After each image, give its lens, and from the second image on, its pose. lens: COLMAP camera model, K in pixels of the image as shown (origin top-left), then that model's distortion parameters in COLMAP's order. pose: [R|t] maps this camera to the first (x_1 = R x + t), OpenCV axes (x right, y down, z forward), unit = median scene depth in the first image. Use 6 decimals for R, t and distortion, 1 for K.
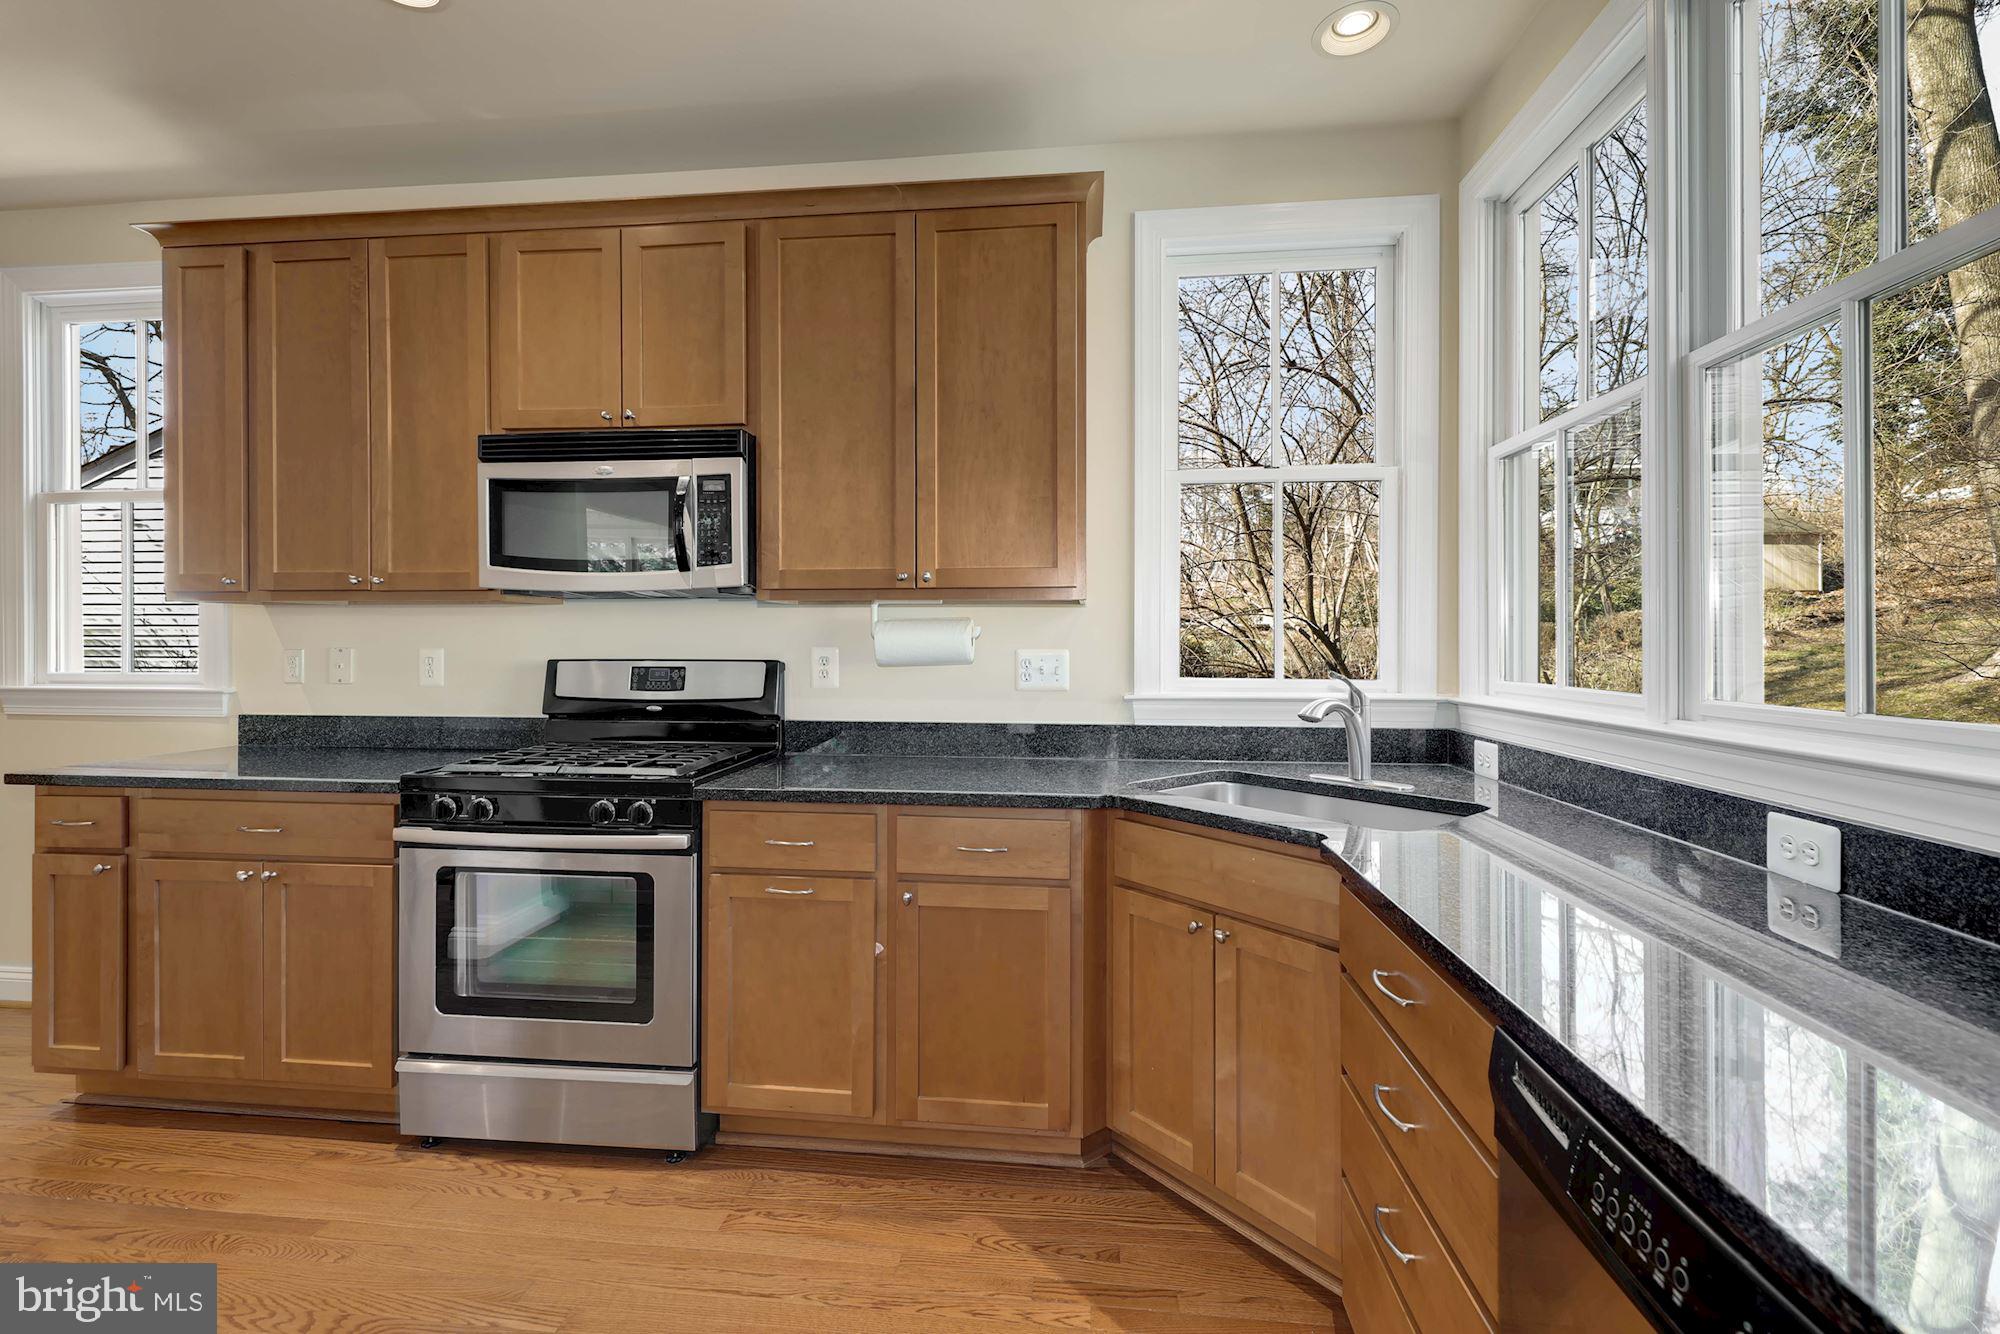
lens RADIAL K [[846.2, 0, 1002.2], [0, 846.2, 645.4], [0, 0, 1]] dist [-0.002529, -0.000186]
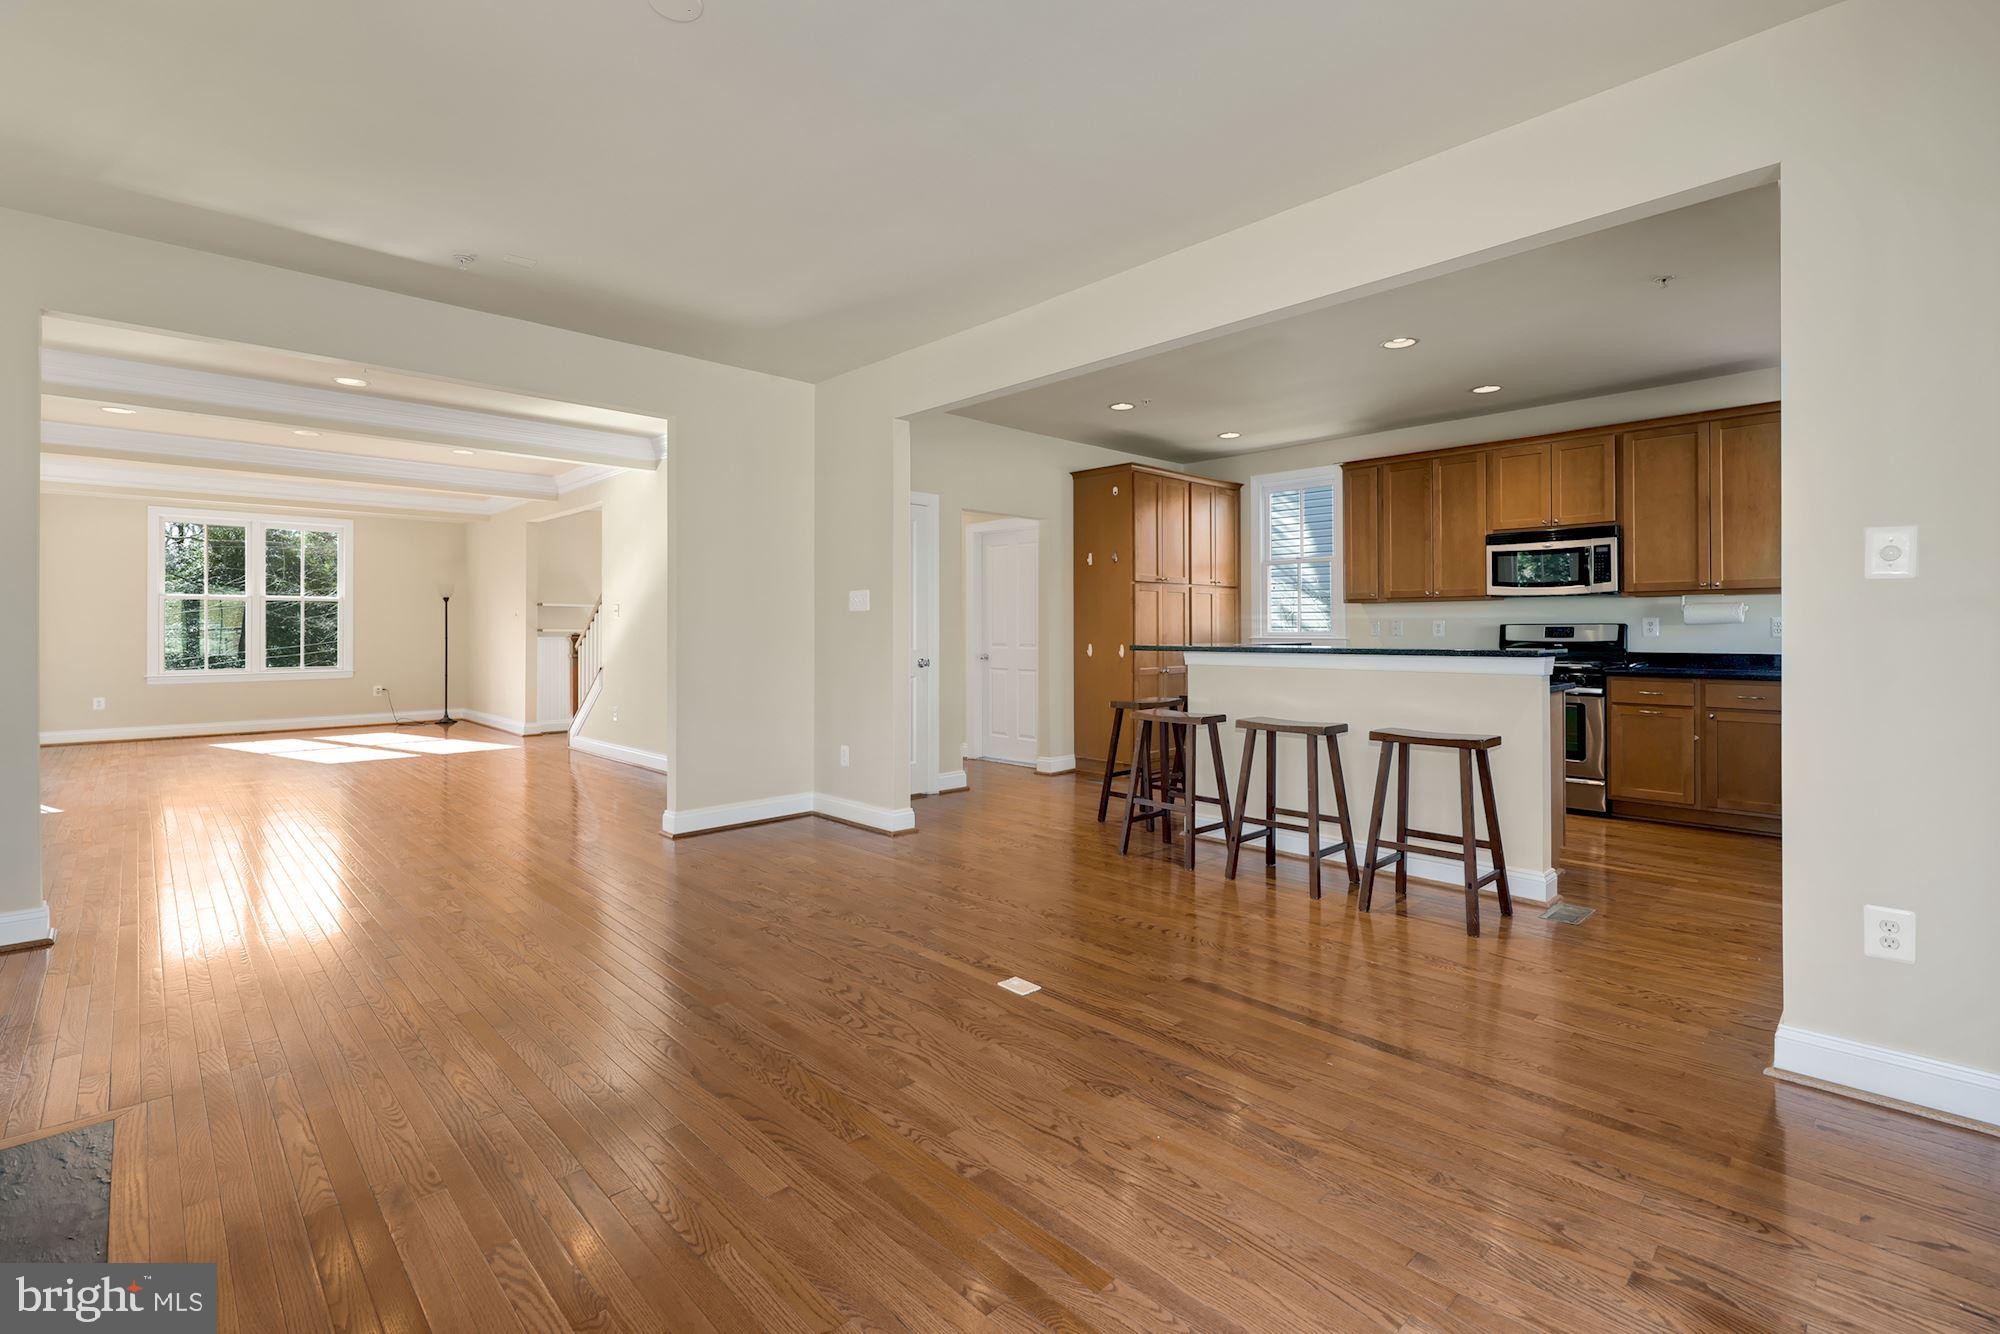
lens RADIAL K [[908.9, 0, 998.1], [0, 908.9, 624.5], [0, 0, 1]] dist [0.013013, -0.000383]
pose [[0.759313, -0.007329, -0.650684, 0.041489], [0.003425, 0.999968, -0.007266, 0.035106], [0.650717, 0.003288, 0.759313, -2.018937]]
